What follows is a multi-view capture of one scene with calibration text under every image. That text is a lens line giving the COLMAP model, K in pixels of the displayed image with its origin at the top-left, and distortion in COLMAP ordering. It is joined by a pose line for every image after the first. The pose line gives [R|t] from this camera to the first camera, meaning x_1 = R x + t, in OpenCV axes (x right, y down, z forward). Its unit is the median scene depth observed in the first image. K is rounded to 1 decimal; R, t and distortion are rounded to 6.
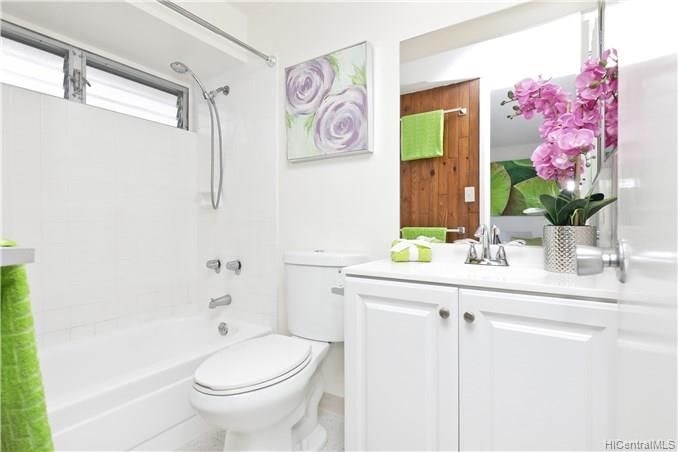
lens RADIAL K [[350.2, 0, 338.6], [0, 350.2, 227.6], [0, 0, 1]] dist [-0.004379, -0.000164]
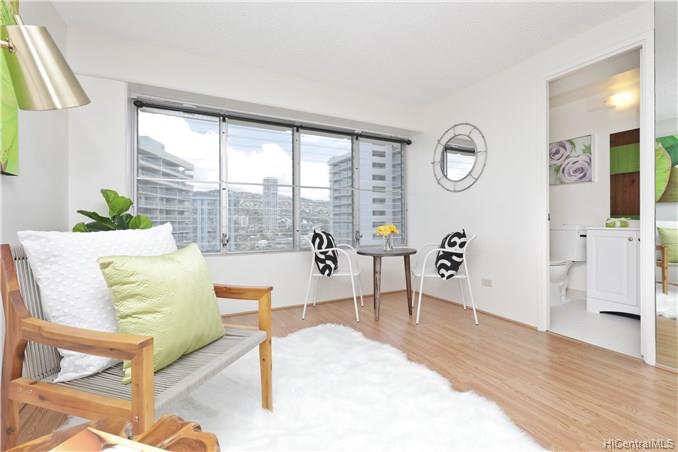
lens RADIAL K [[315.5, 0, 342.1], [0, 315.5, 222.0], [0, 0, 1]] dist [0.006288, 0.000646]
pose [[0.870251, -0.008581, -0.492533, -0.315555], [0.009345, 0.999956, -0.000910, 0.036576], [0.492519, -0.003810, 0.870293, -1.591272]]
